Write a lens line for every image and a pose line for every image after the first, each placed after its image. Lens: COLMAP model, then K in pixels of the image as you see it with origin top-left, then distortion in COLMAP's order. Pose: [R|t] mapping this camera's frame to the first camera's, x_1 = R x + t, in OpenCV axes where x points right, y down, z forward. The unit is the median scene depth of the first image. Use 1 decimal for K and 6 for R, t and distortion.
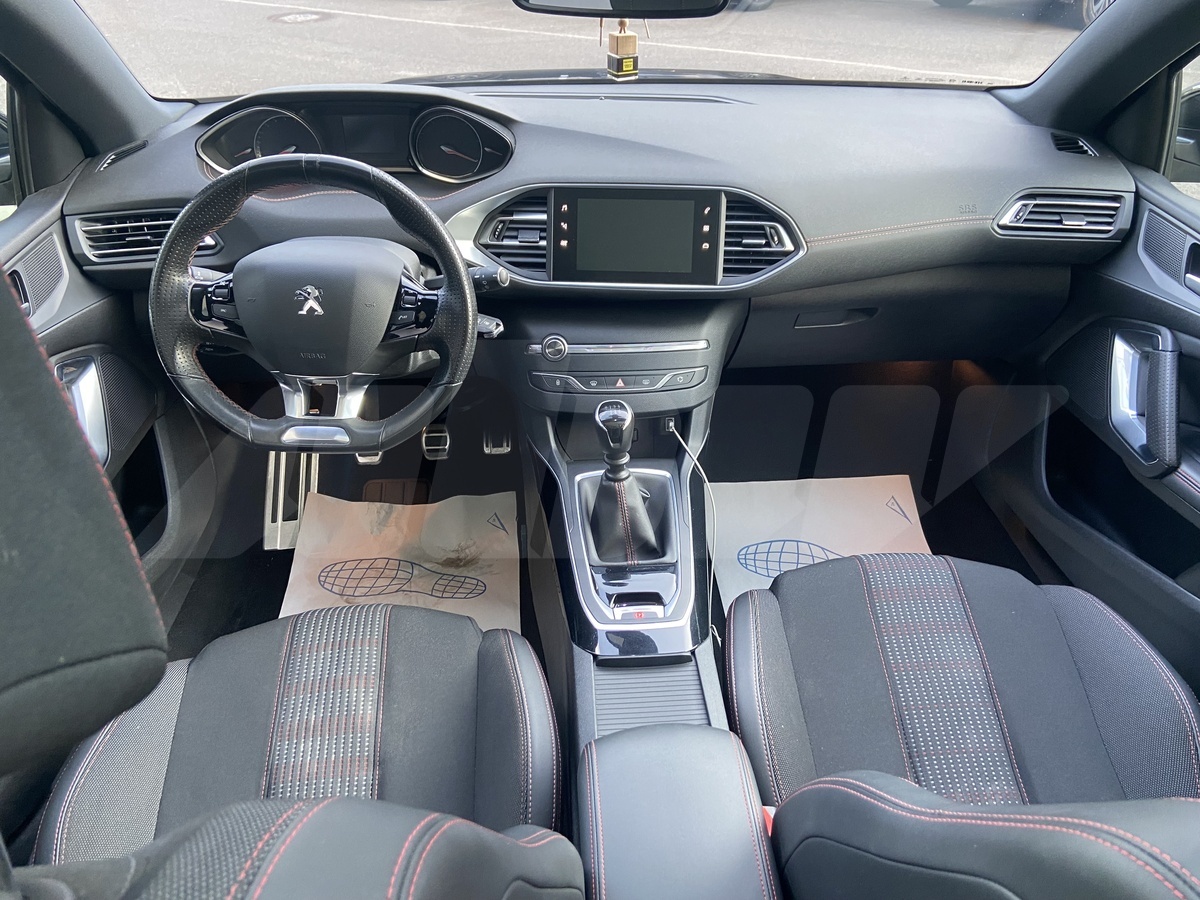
lens RADIAL K [[908.1, 0, 600.3], [0, 908.1, 448.7], [0, 0, 1]] dist [0.093868, -0.114445]
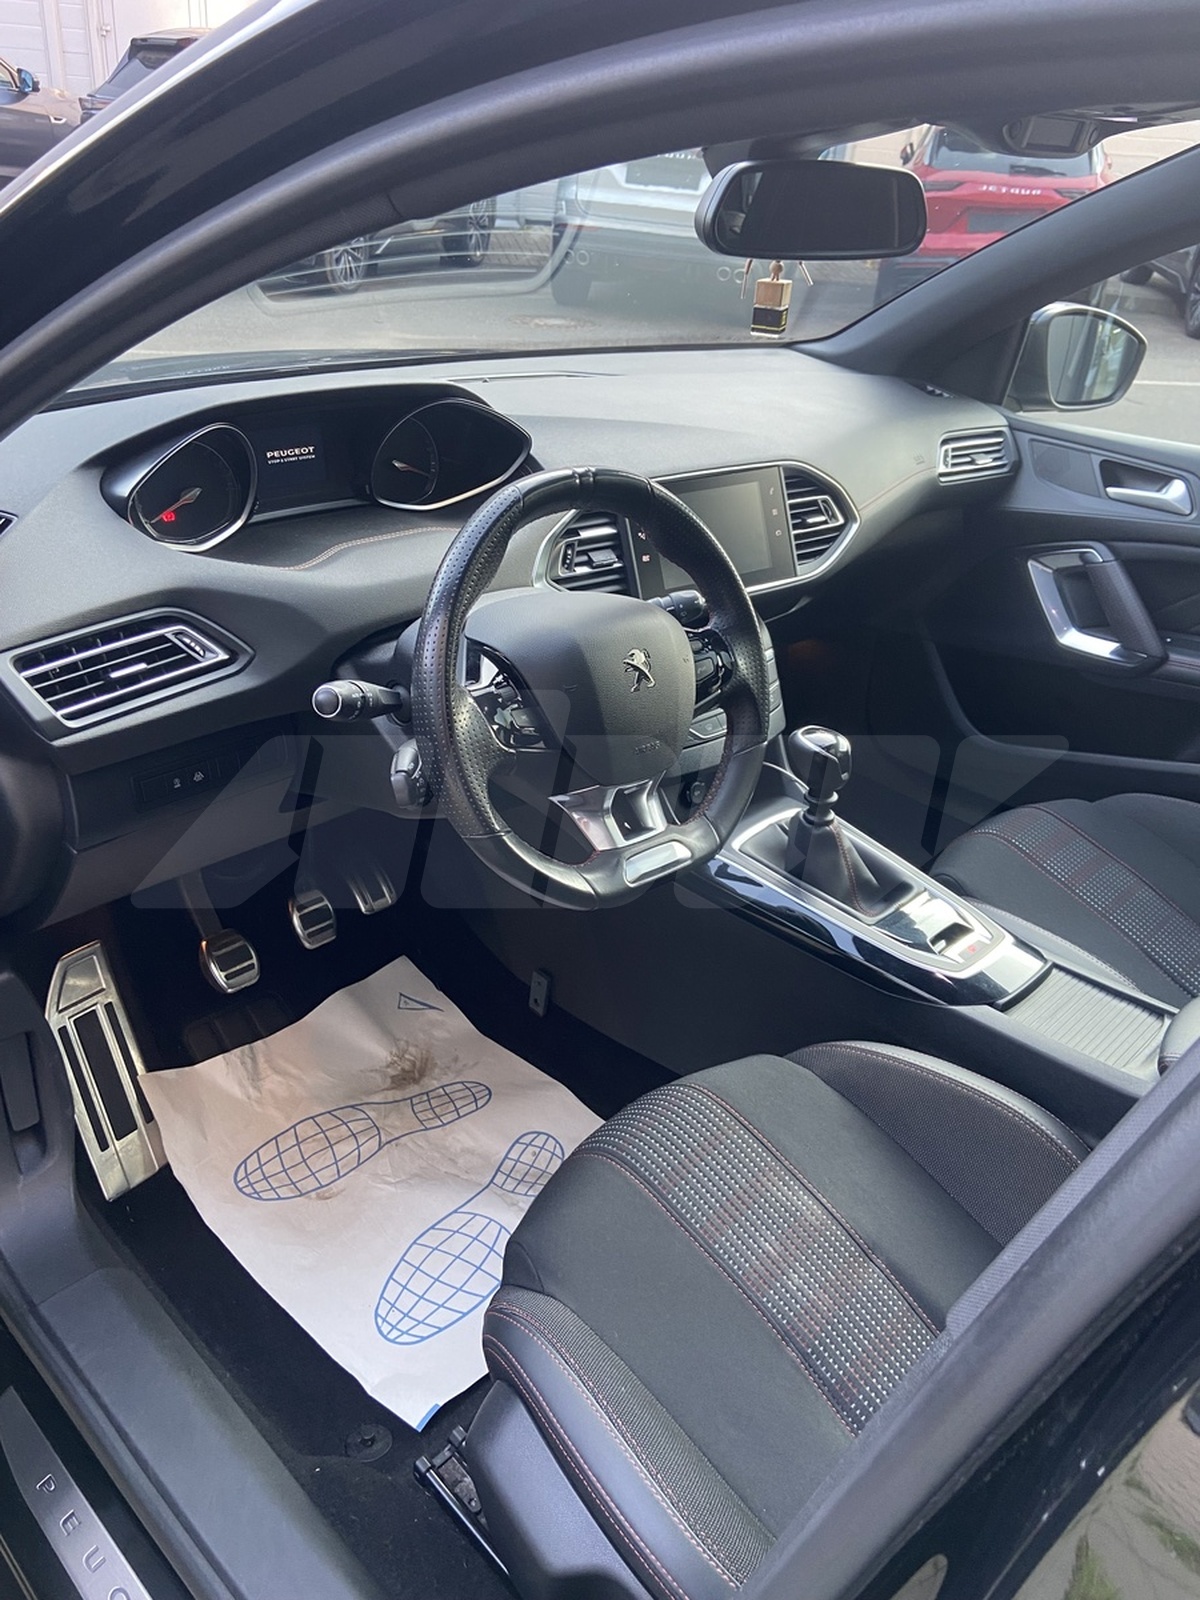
lens RADIAL K [[1210.9, 0, 598.9], [0, 1210.9, 802.3], [0, 0, 1]] dist [0.093868, -0.114445]
pose [[0.739575, -0.281929, 0.611184, -0.757092], [0.310757, 0.948498, 0.061490, -0.107526], [-0.597043, 0.144453, 0.789097, 0.253255]]
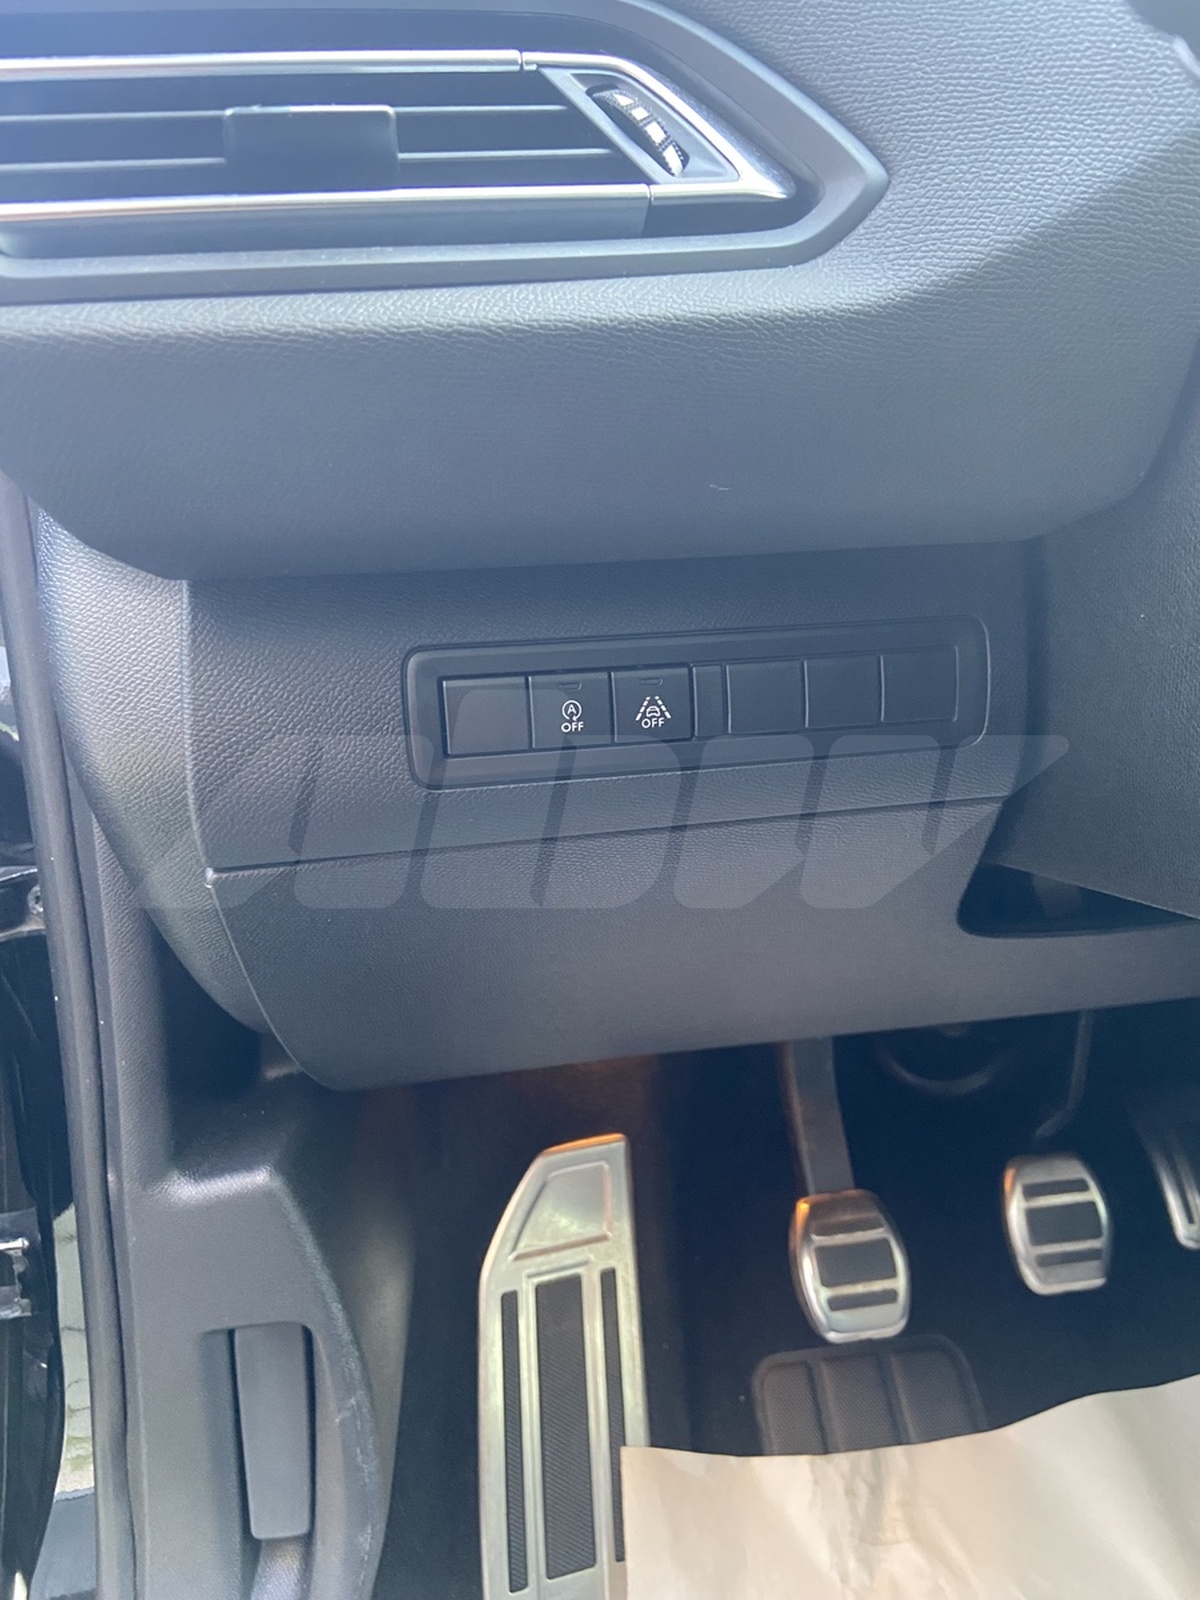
lens RADIAL K [[1210.9, 0, 605.4], [0, 1210.9, 801.4], [0, 0, 1]] dist [0.093868, -0.114445]
pose [[0.996313, -0.069542, 0.050238, -0.468842], [0.079027, 0.971849, -0.221955, -0.087802], [-0.033389, 0.225107, 0.973762, 0.838978]]
